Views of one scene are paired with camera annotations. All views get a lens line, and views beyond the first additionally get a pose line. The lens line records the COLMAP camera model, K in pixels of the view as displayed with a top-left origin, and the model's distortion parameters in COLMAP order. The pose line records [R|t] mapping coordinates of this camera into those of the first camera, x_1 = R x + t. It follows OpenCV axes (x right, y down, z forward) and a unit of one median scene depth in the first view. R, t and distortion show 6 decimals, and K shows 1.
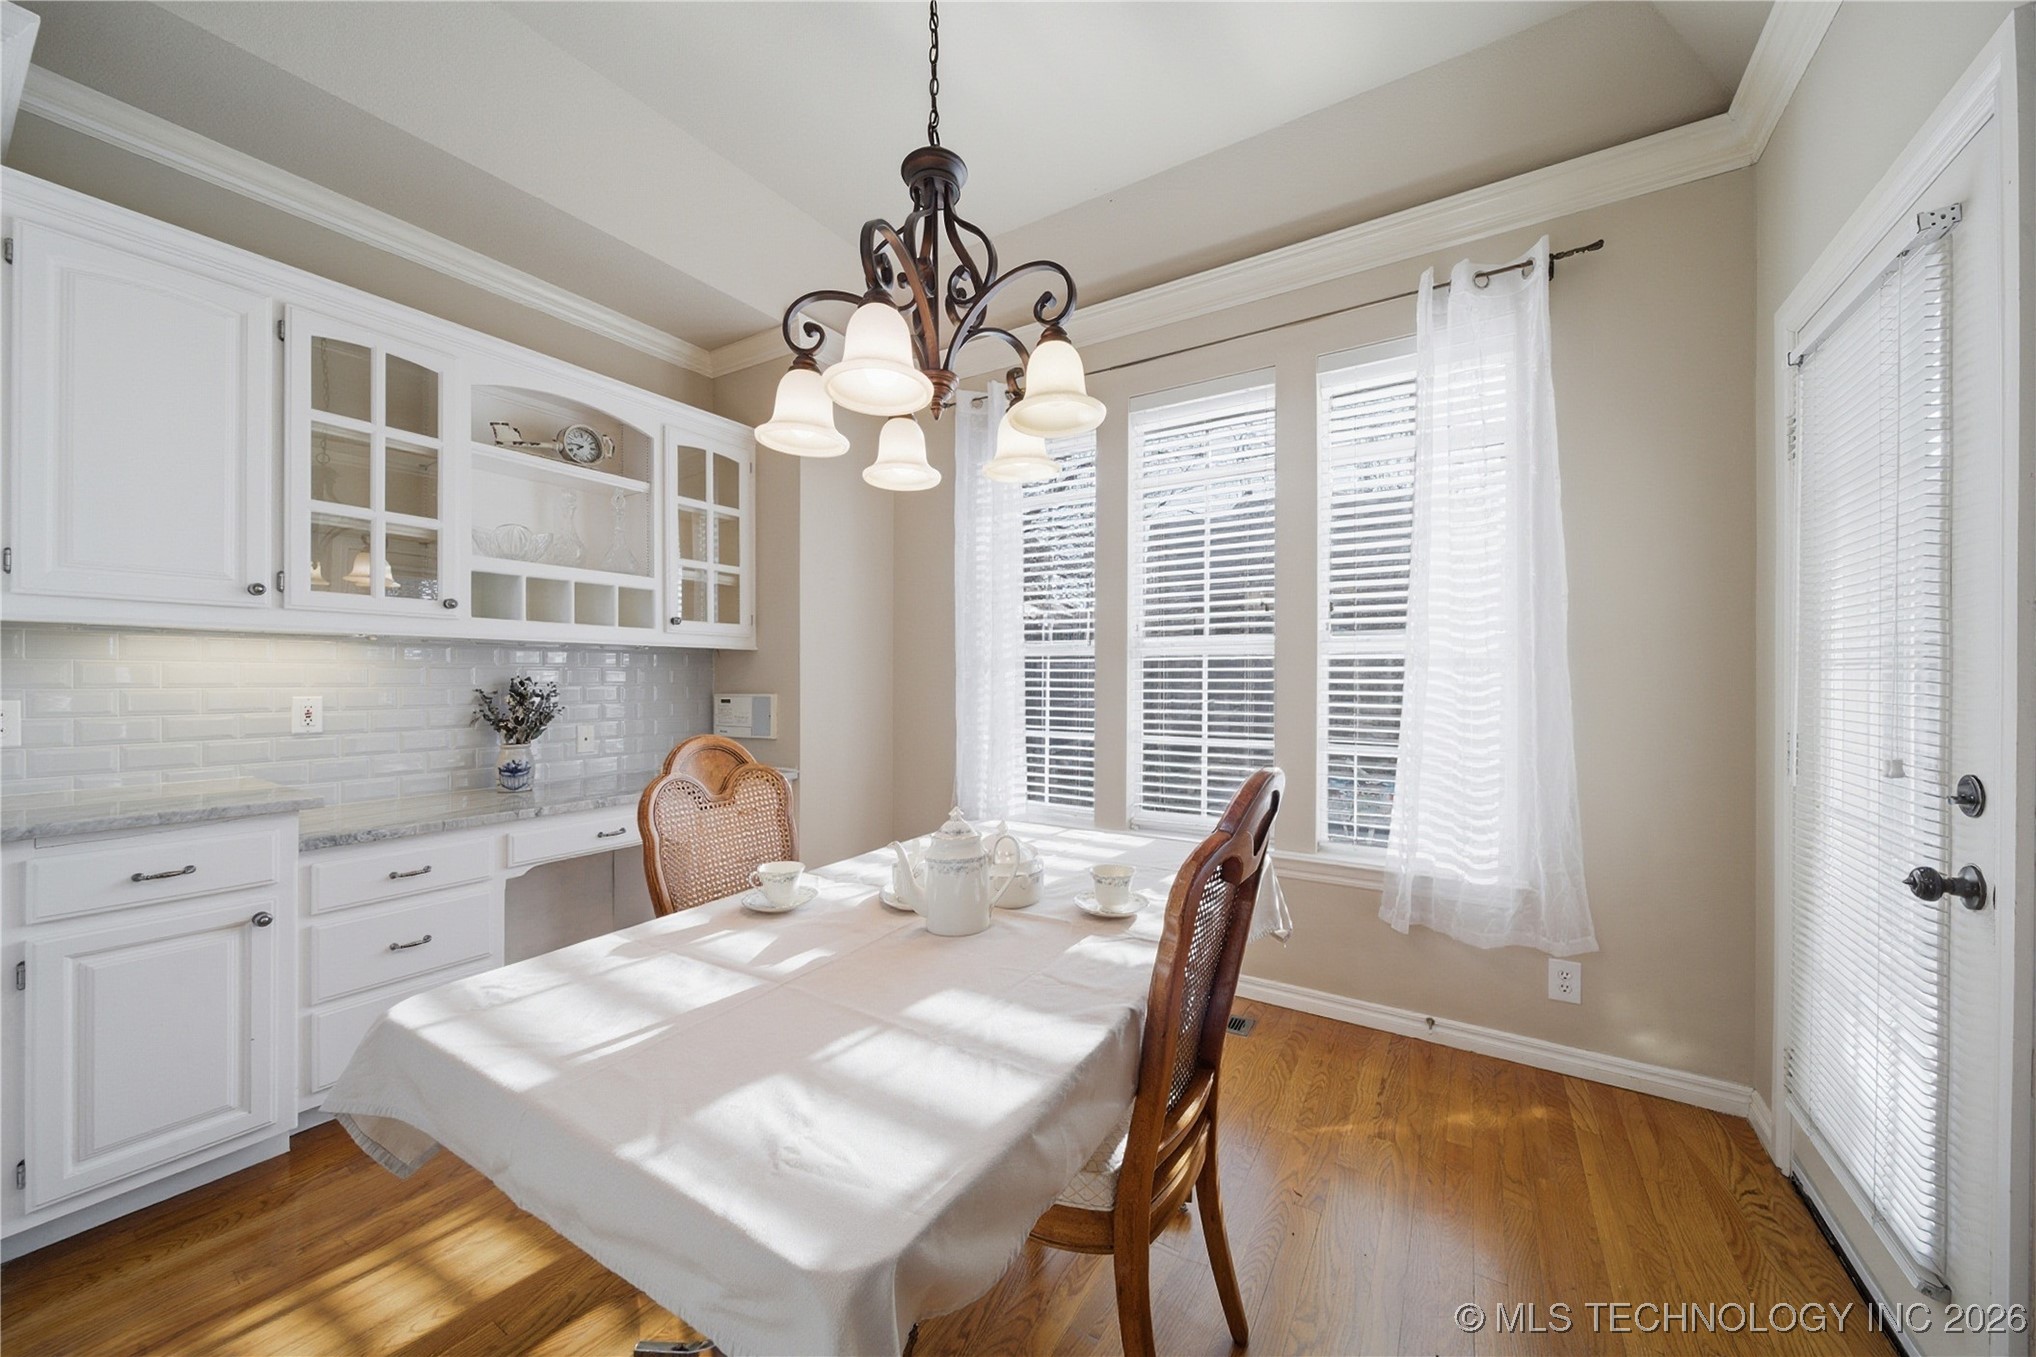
lens RADIAL K [[719.2, 0, 1014.5], [0, 719.2, 680.3], [0, 0, 1]] dist [-0.001732, -0.000552]
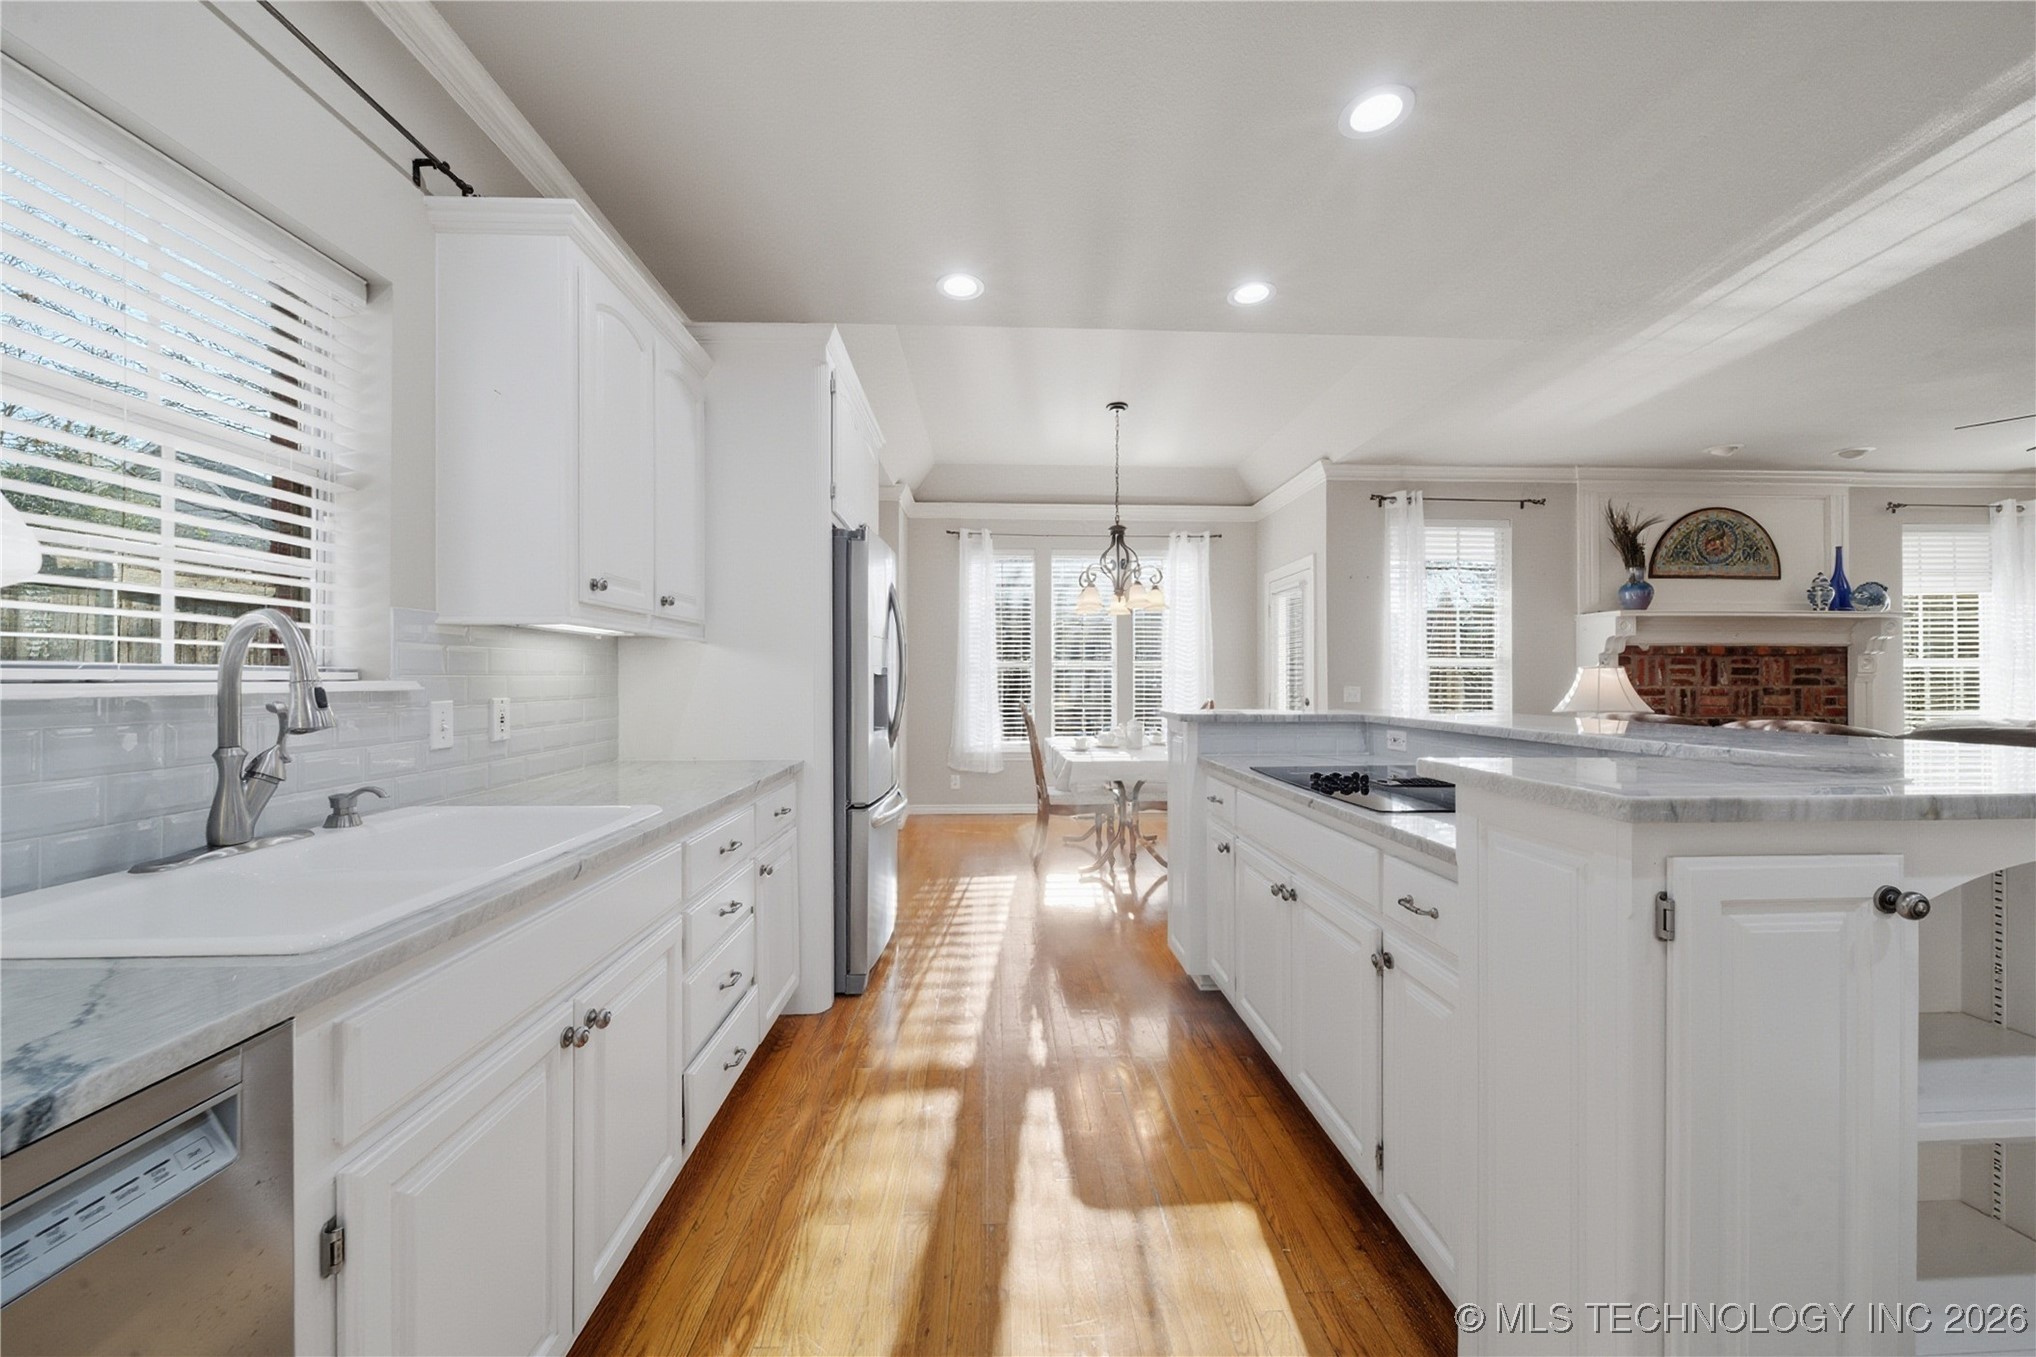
lens RADIAL K [[719.2, 0, 1014.5], [0, 719.2, 680.3], [0, 0, 1]] dist [-0.001732, -0.000552]
pose [[0.829290, -0.001778, 0.558816, -1.289207], [0.005027, 0.999978, -0.004278, 0.010146], [-0.558796, 0.006357, 0.829281, -0.821666]]
